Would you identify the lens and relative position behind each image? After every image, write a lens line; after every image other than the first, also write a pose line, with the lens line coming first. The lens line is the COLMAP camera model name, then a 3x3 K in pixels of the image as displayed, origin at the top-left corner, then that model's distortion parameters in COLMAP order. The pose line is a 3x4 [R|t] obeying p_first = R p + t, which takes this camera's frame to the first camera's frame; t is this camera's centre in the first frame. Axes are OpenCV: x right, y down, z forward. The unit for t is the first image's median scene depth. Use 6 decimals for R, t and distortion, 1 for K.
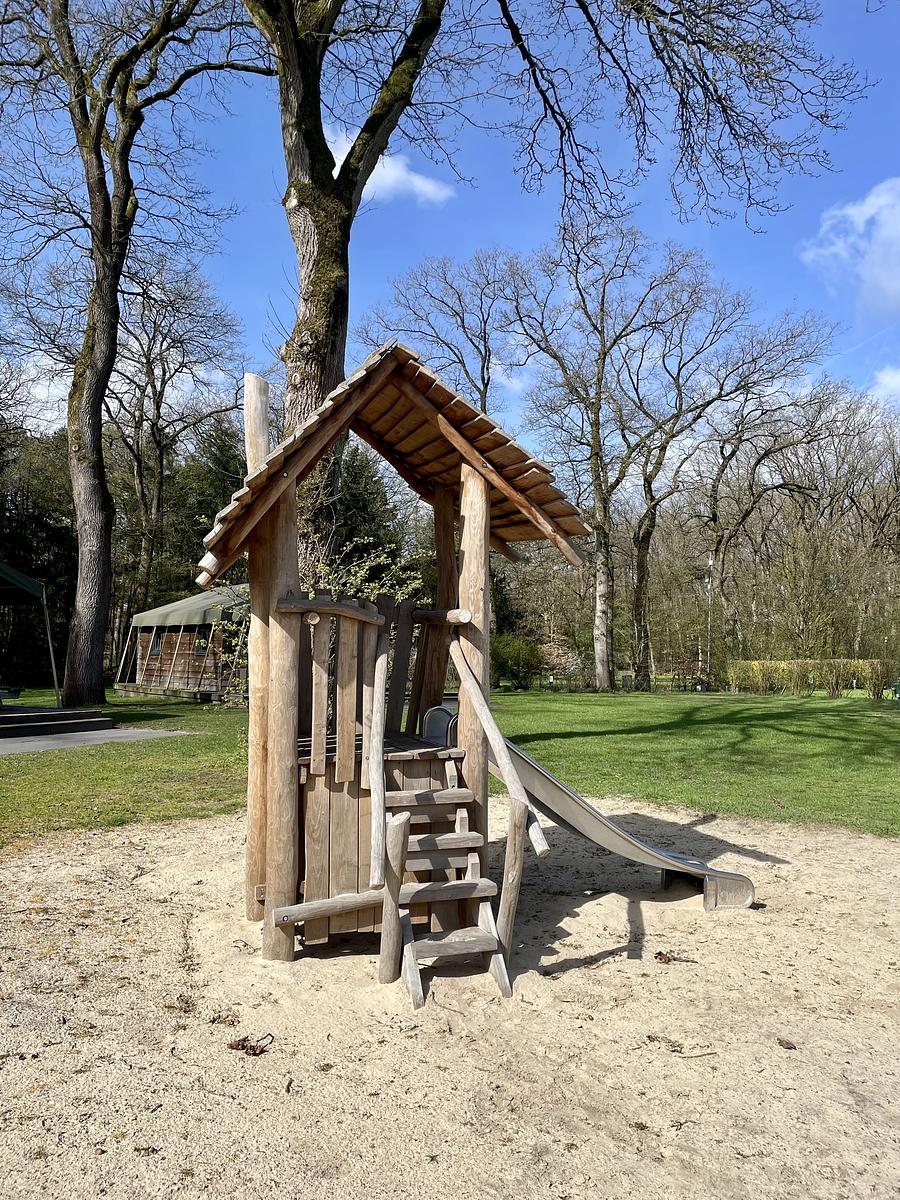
lens RADIAL K [[910.6, 0, 450.3], [0, 910.6, 601.3], [0, 0, 1]] dist [0.067474, -0.094343]
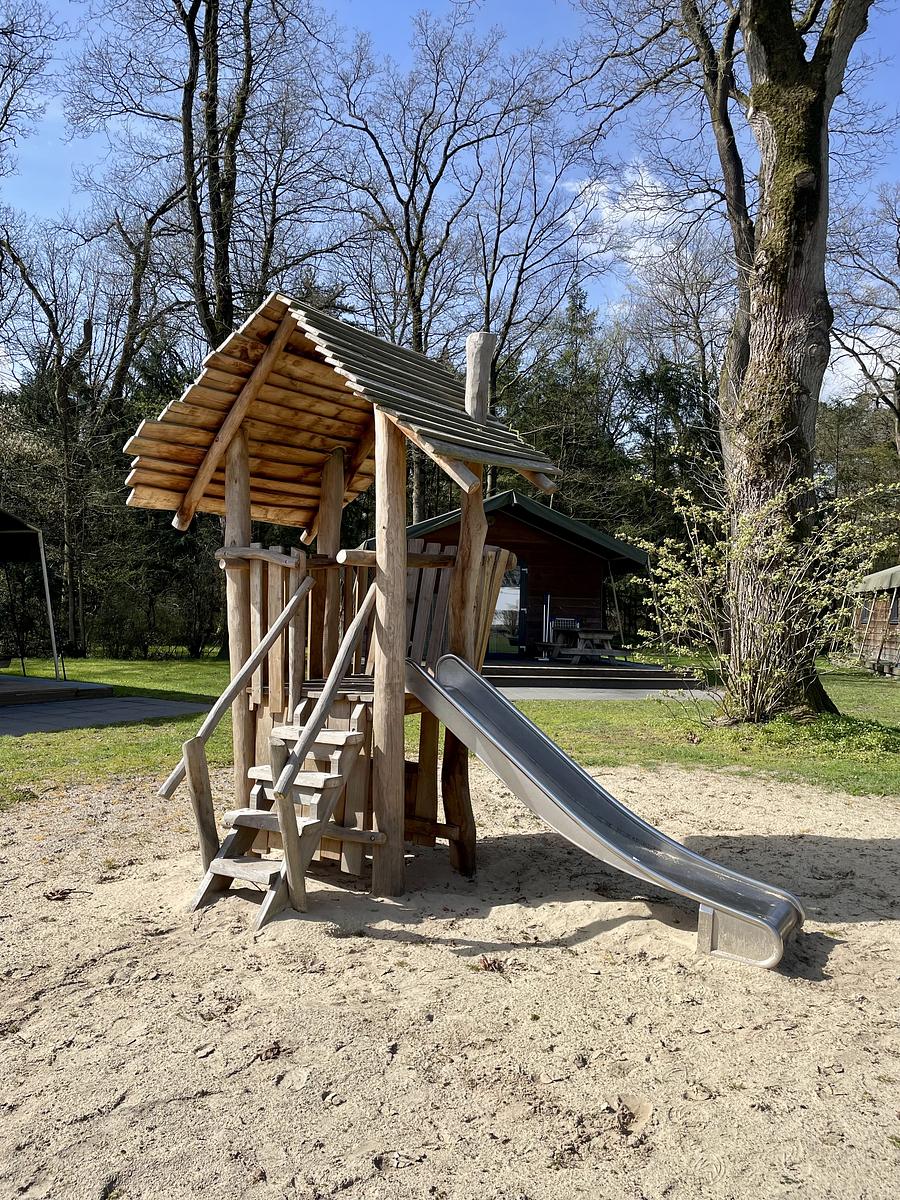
lens RADIAL K [[910.6, 0, 449.8], [0, 910.6, 600.7], [0, 0, 1]] dist [0.067474, -0.094343]
pose [[0.619106, -0.008297, -0.785264, 0.831552], [0.030994, 0.999423, 0.013876, 0.052402], [0.784696, -0.032929, 0.619006, 0.469933]]
